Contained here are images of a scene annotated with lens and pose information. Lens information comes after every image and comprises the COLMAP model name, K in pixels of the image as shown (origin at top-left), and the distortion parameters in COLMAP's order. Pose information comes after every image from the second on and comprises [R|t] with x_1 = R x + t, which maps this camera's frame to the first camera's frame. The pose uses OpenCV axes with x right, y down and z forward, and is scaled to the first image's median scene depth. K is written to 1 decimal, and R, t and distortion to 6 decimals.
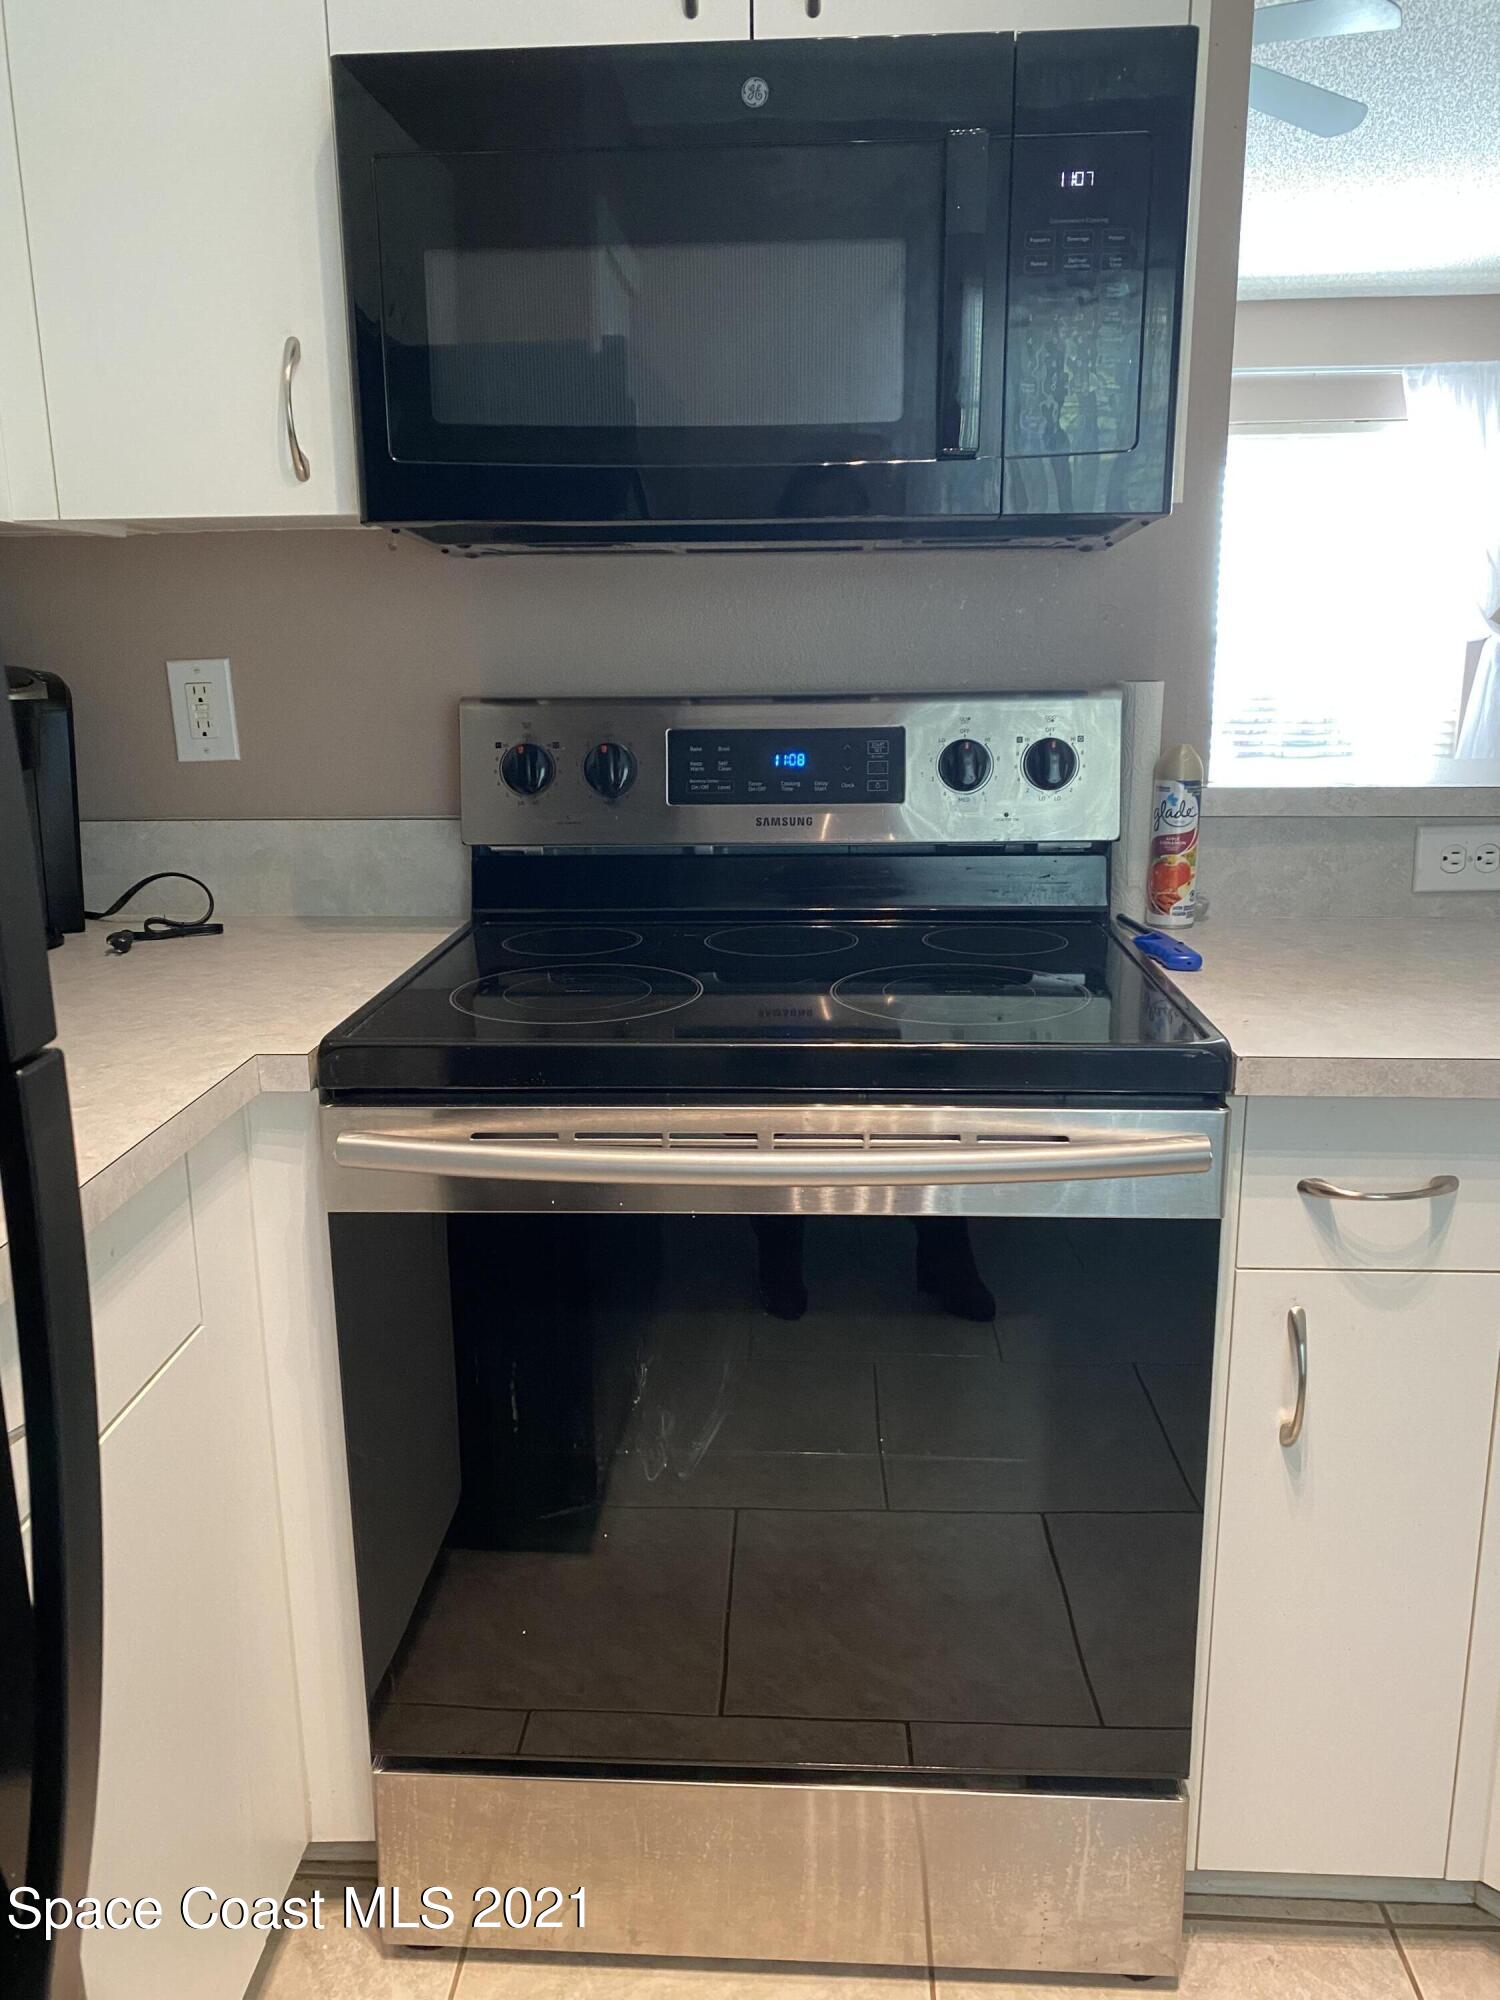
lens RADIAL K [[1551.7, 0, 750.0], [0, 1551.7, 1000.0], [0, 0, 1]] dist [0.033698, -0.002466]
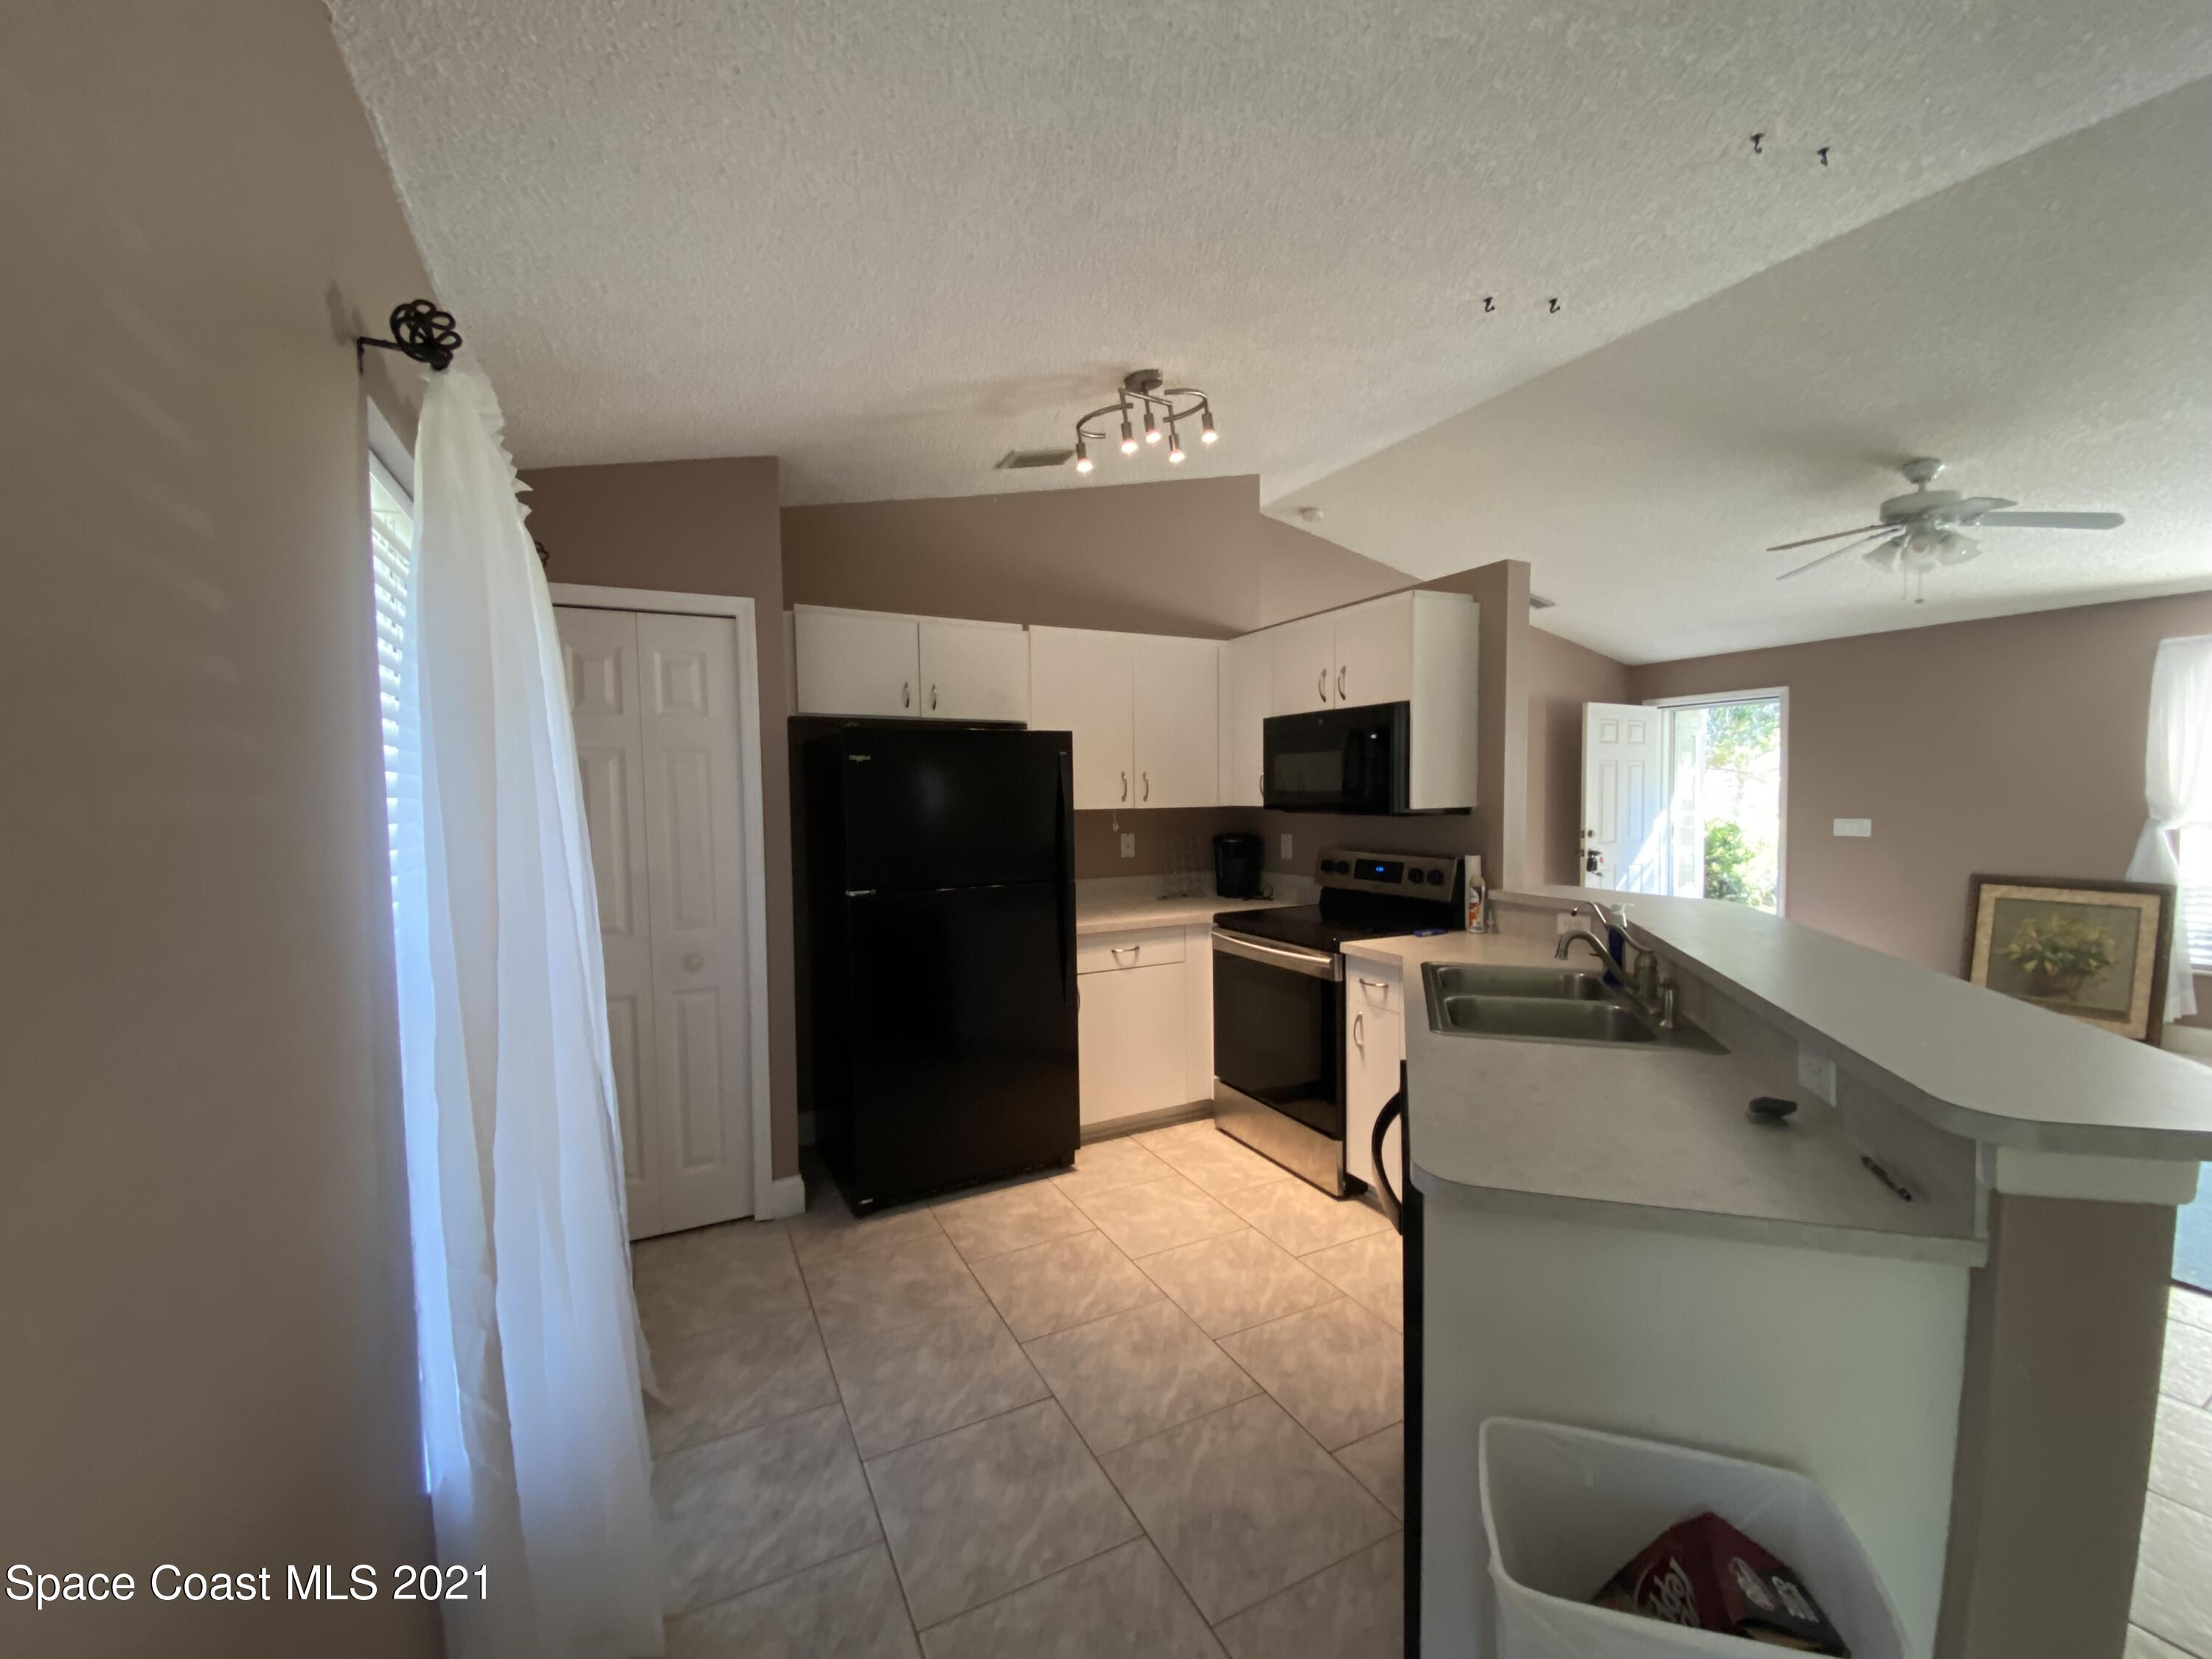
lens RADIAL K [[884.3, 0, 1102.0], [0, 884.3, 828.2], [0, 0, 1]] dist [0.055829, -0.045117]
pose [[0.504160, 0.039940, -0.862686, 1.600815], [-0.196215, 0.978103, -0.069386, 0.021671], [0.841025, 0.204254, 0.500957, -0.631134]]
